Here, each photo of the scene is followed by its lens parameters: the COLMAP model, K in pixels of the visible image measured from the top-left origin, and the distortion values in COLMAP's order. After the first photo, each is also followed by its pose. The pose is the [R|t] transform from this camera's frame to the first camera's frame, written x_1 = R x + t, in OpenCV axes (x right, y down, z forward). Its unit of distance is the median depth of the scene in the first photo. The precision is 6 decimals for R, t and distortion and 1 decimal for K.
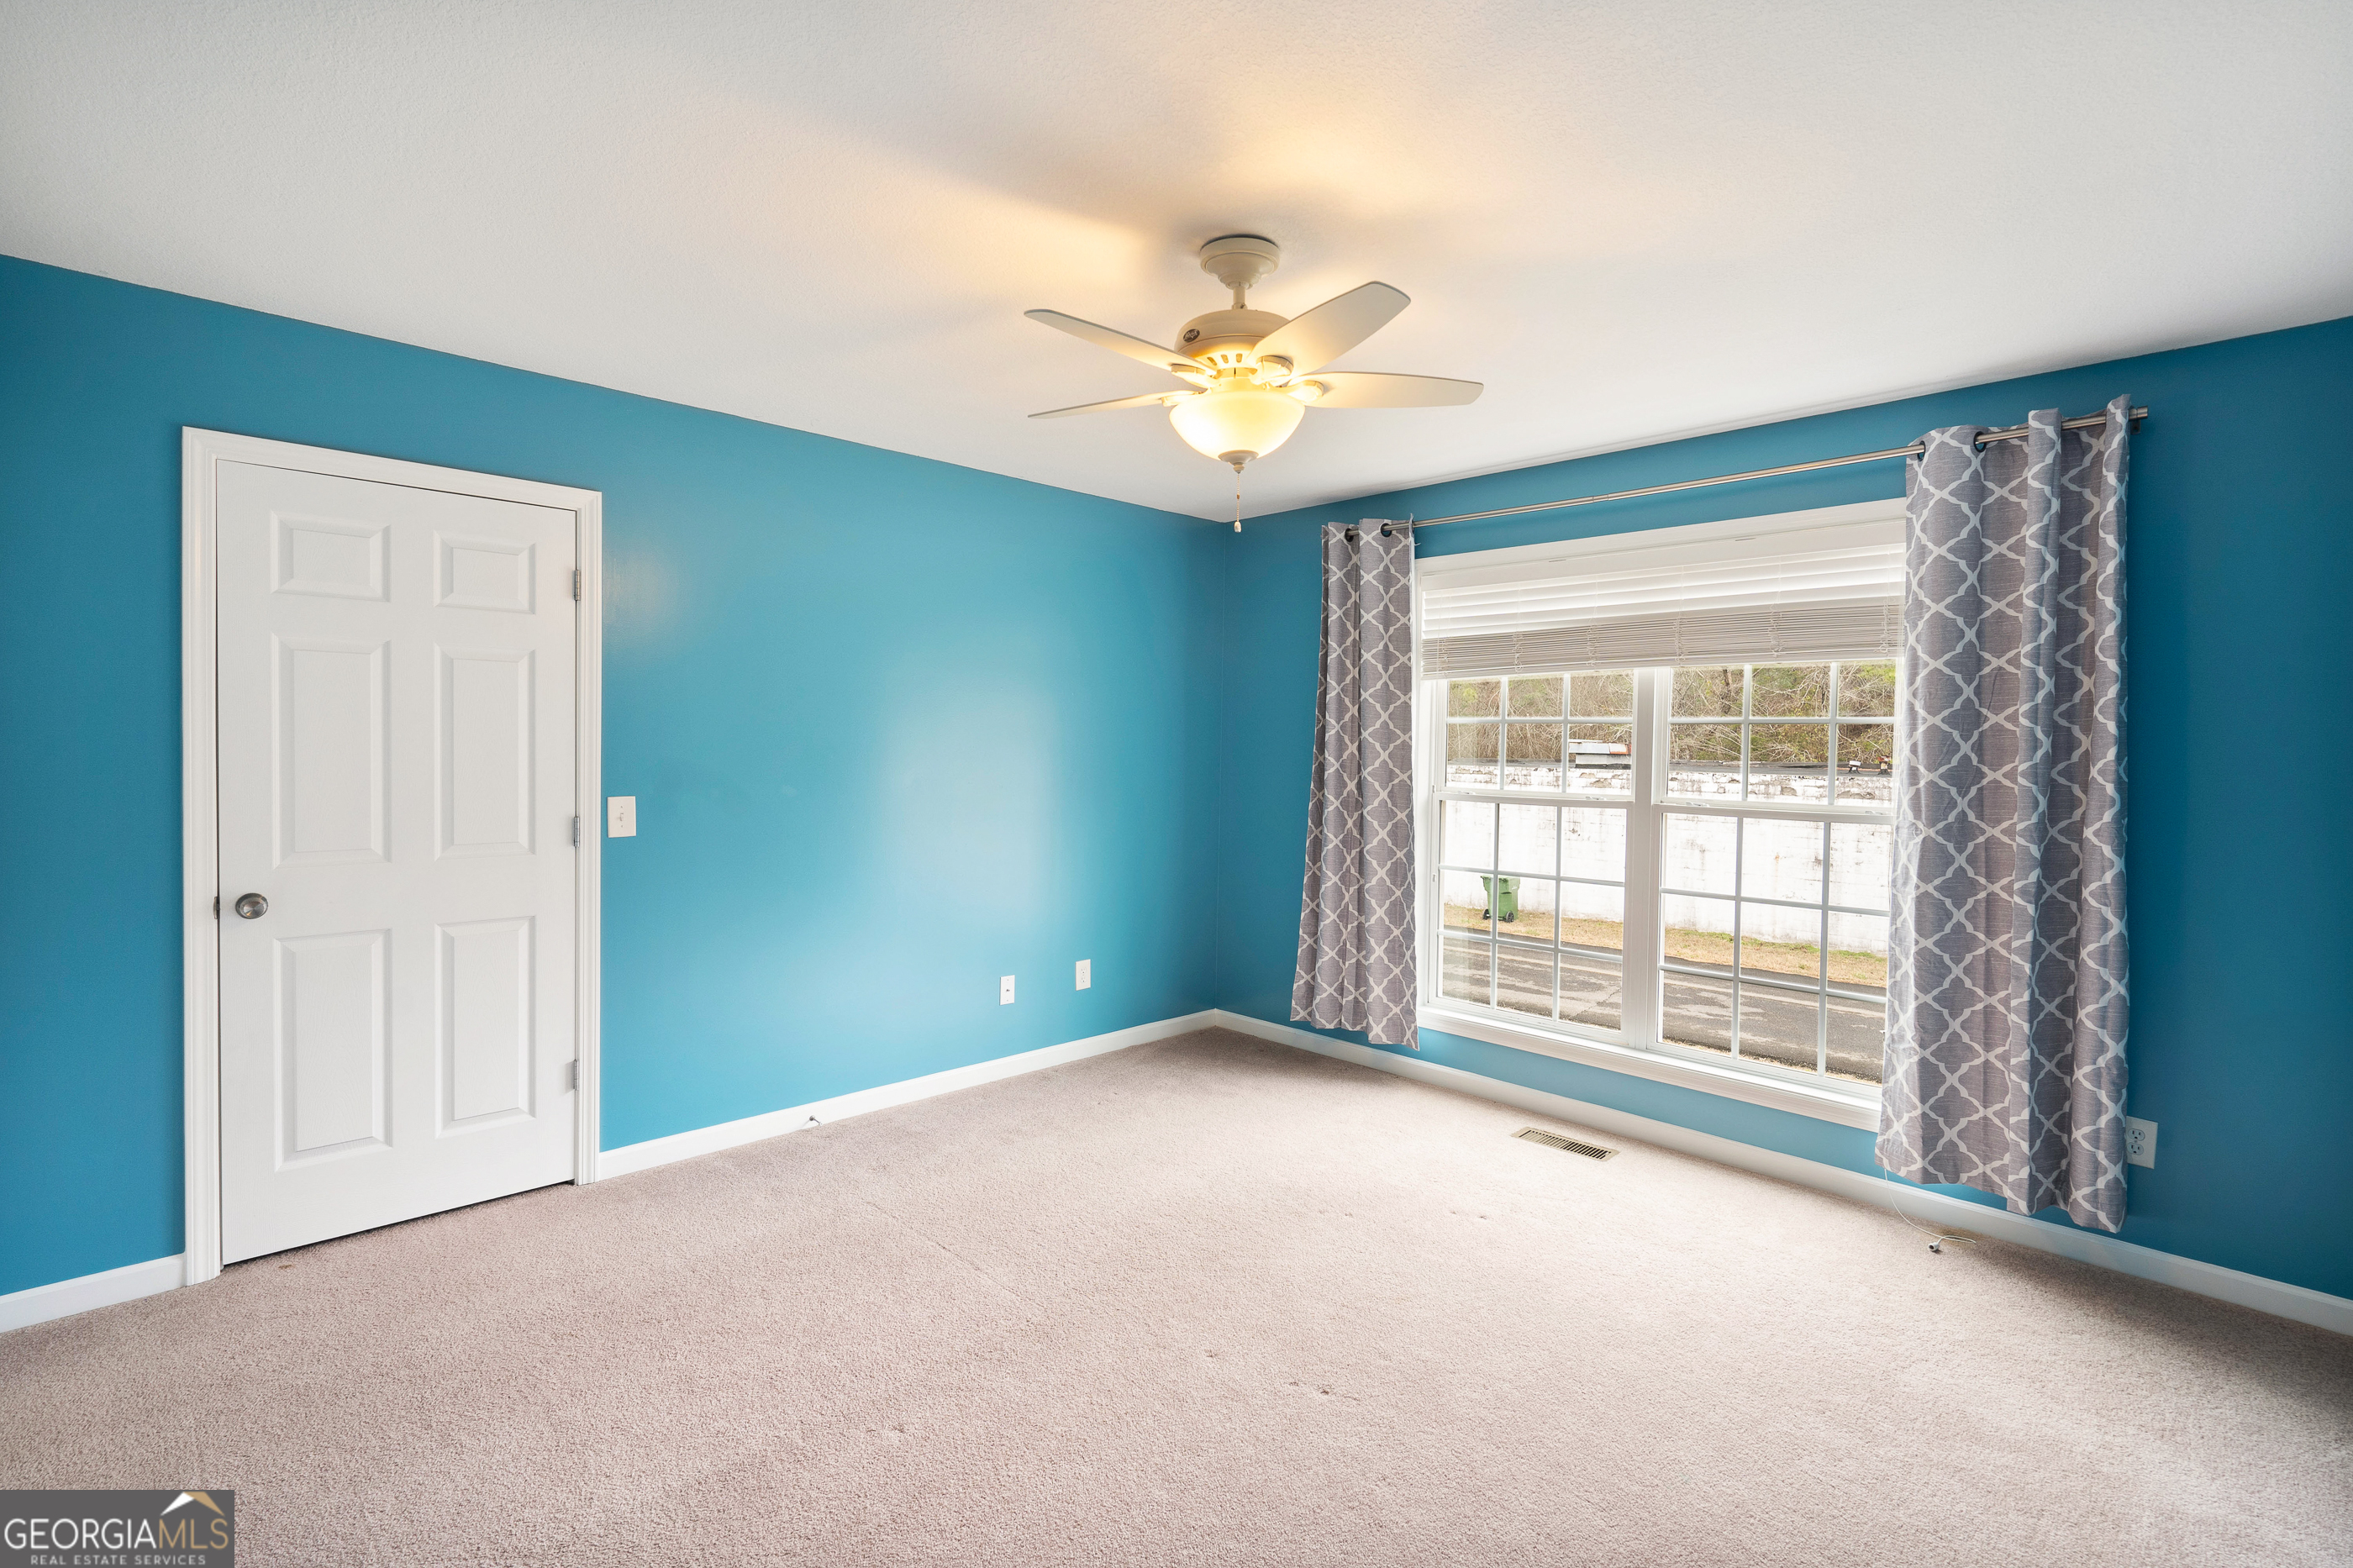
lens RADIAL K [[1074.9, 0, 1171.0], [0, 1074.9, 745.7], [0, 0, 1]] dist [-0.000580, 0.000170]
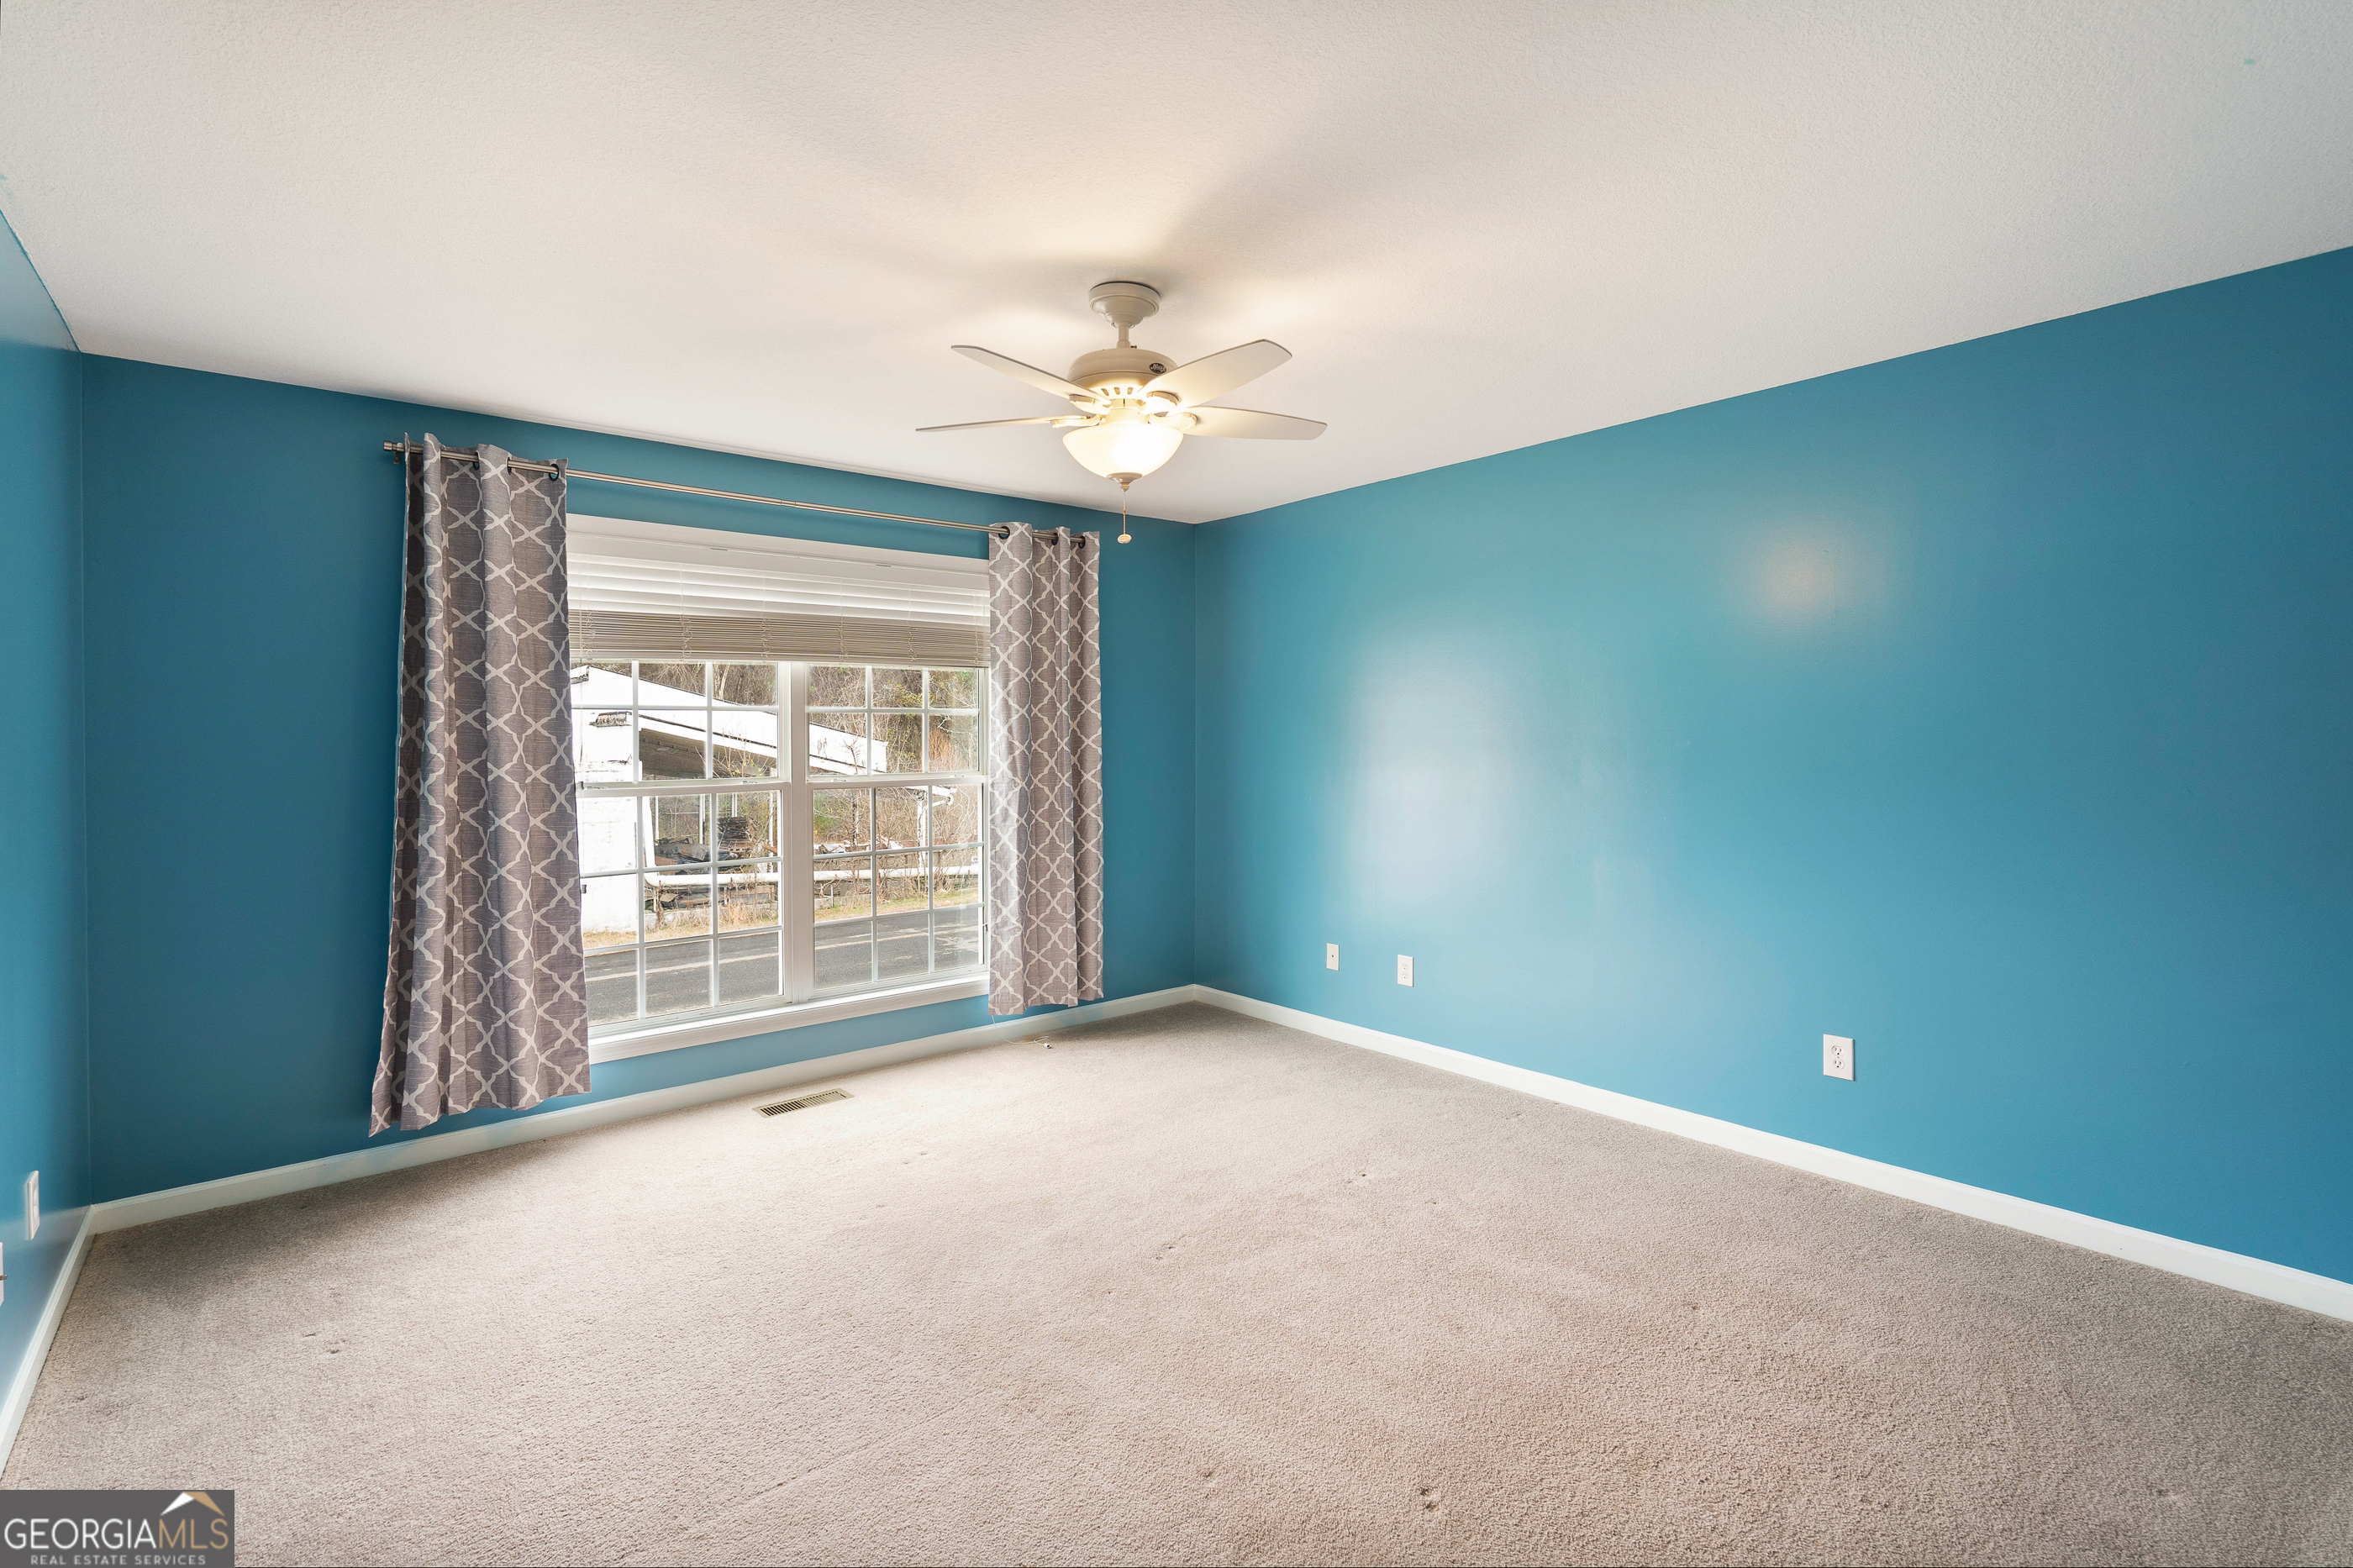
lens RADIAL K [[1074.9, 0, 1171.0], [0, 1074.9, 745.7], [0, 0, 1]] dist [-0.000580, 0.000170]
pose [[0.089161, -0.027940, 0.995625, -0.751202], [0.012719, 0.999557, 0.026911, -0.012343], [-0.995936, 0.010264, 0.089477, 0.604143]]
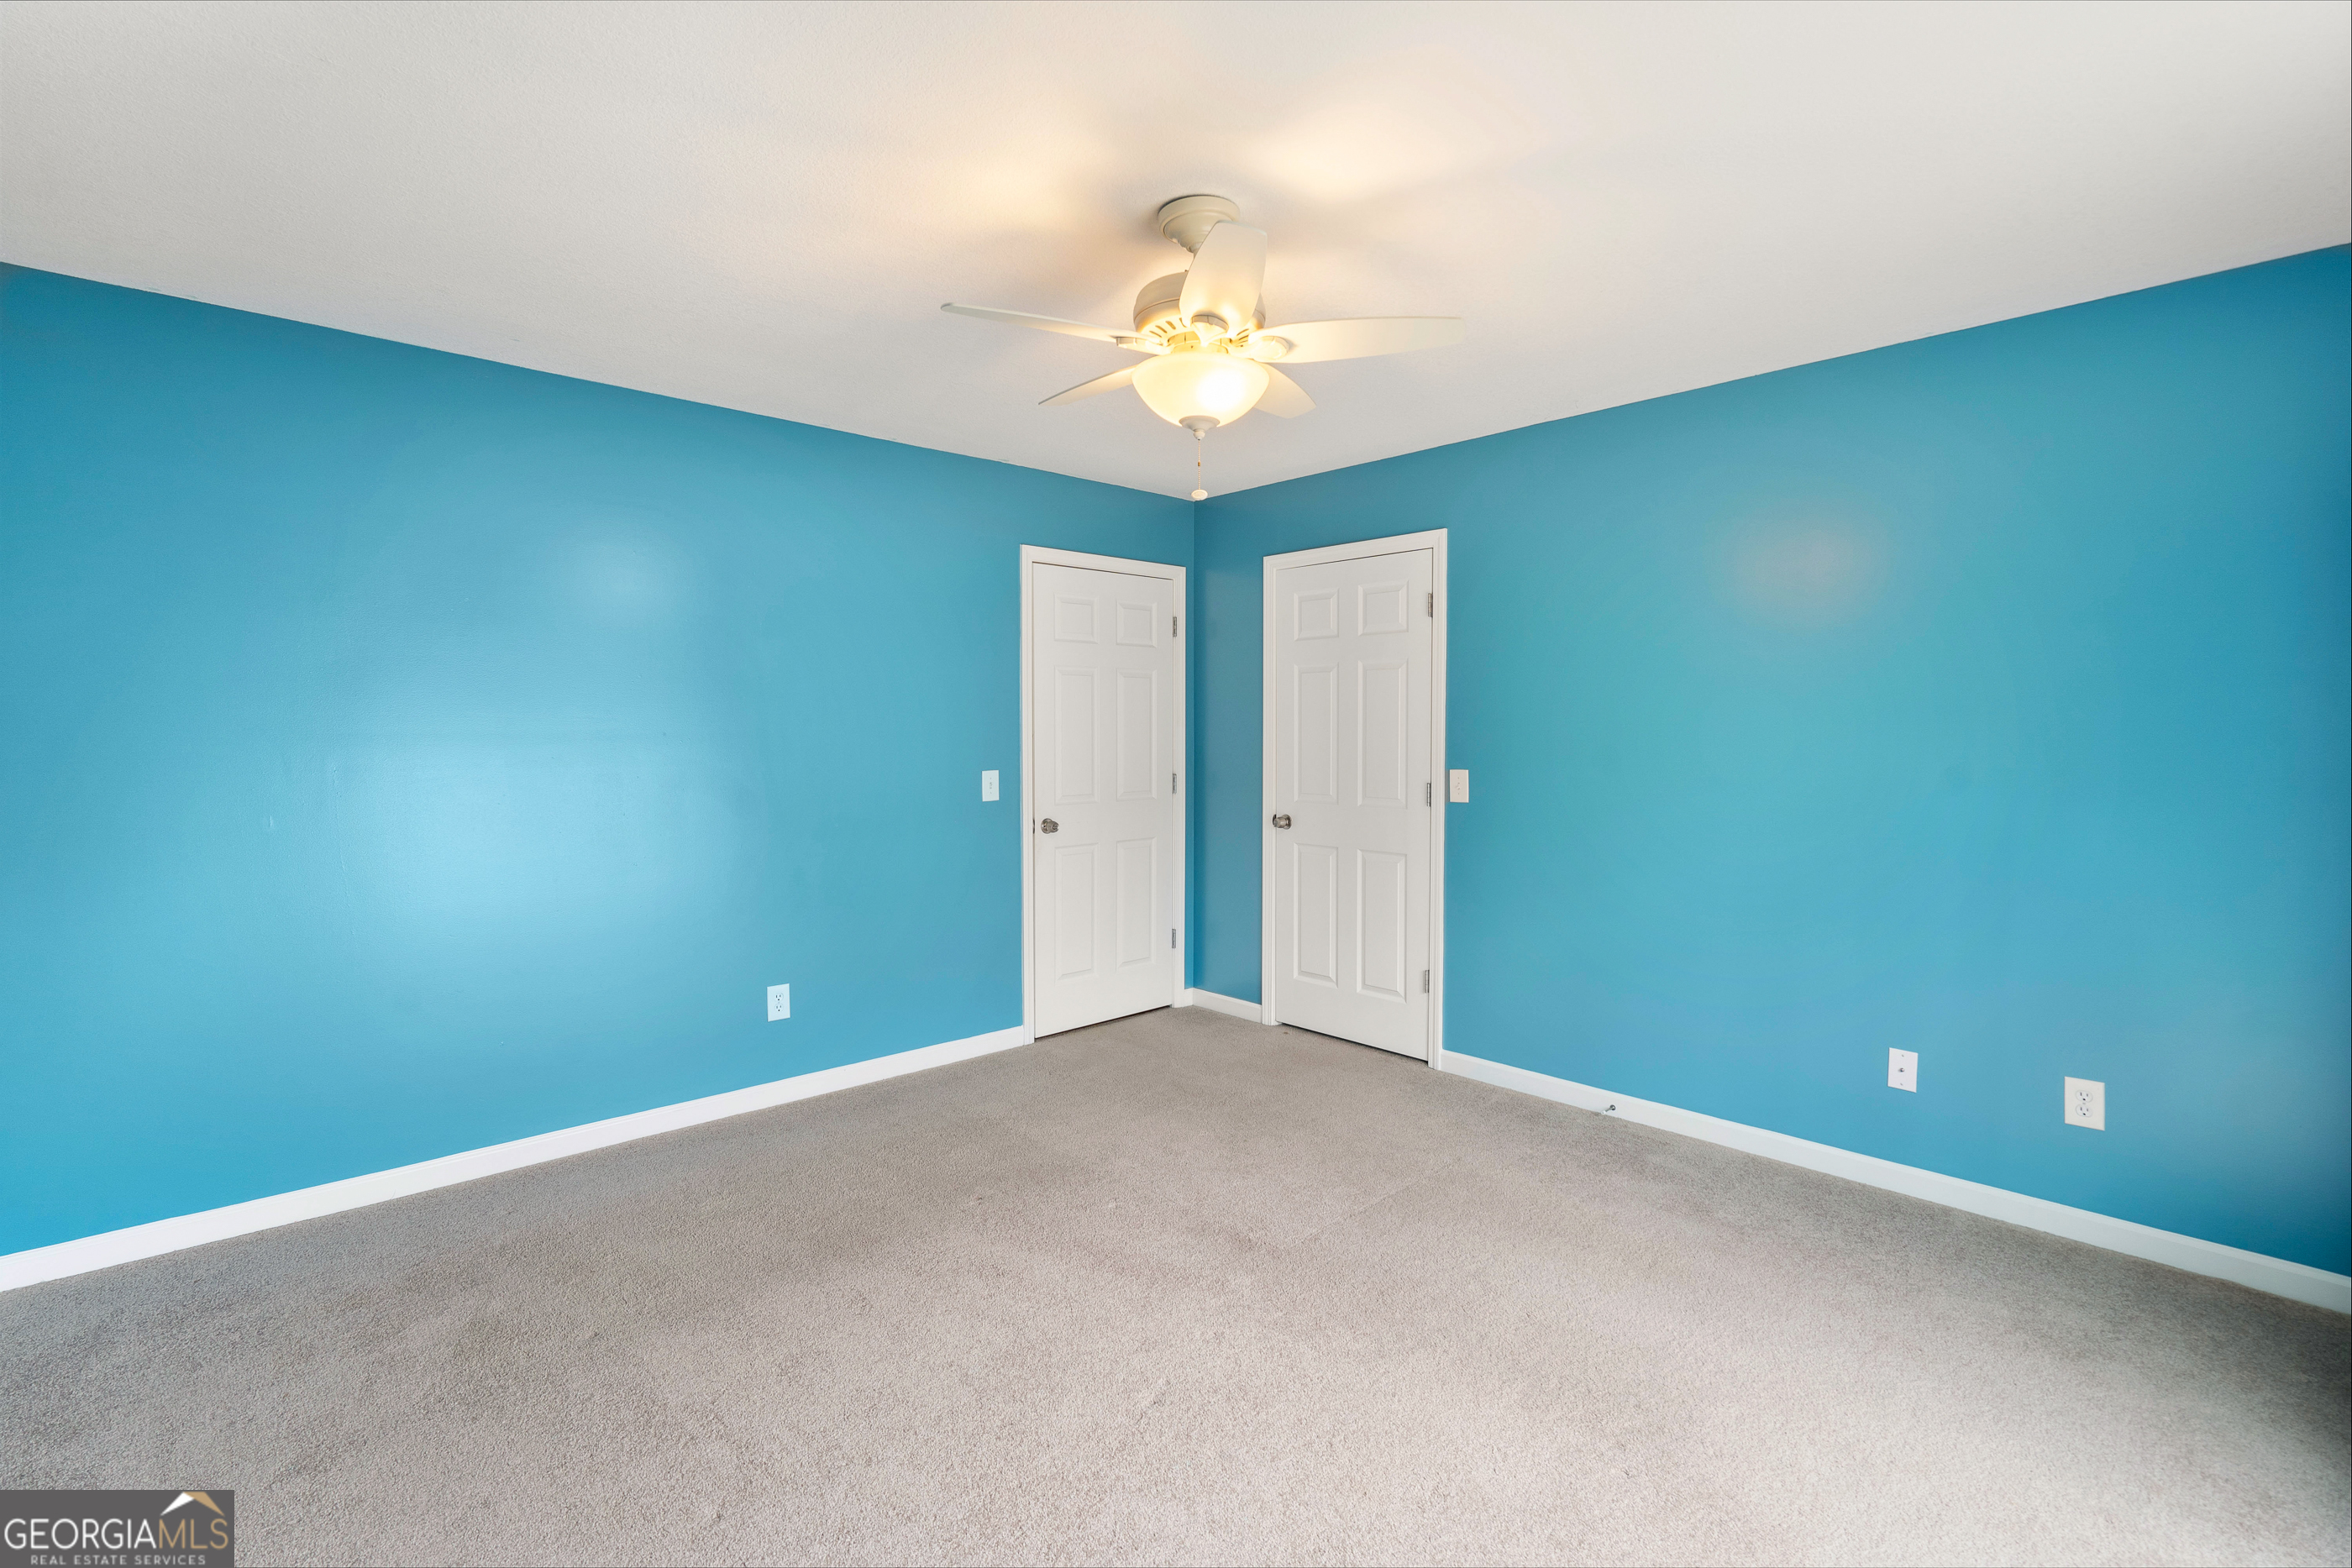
lens RADIAL K [[1074.4, 0, 1170.5], [0, 1074.4, 745.7], [0, 0, 1]] dist [-0.000580, 0.000170]
pose [[-0.021418, 0.003835, -0.999763, 0.752033], [0.000277, 0.999993, 0.003830, 0.015387], [0.999771, -0.000195, -0.021419, 0.715461]]
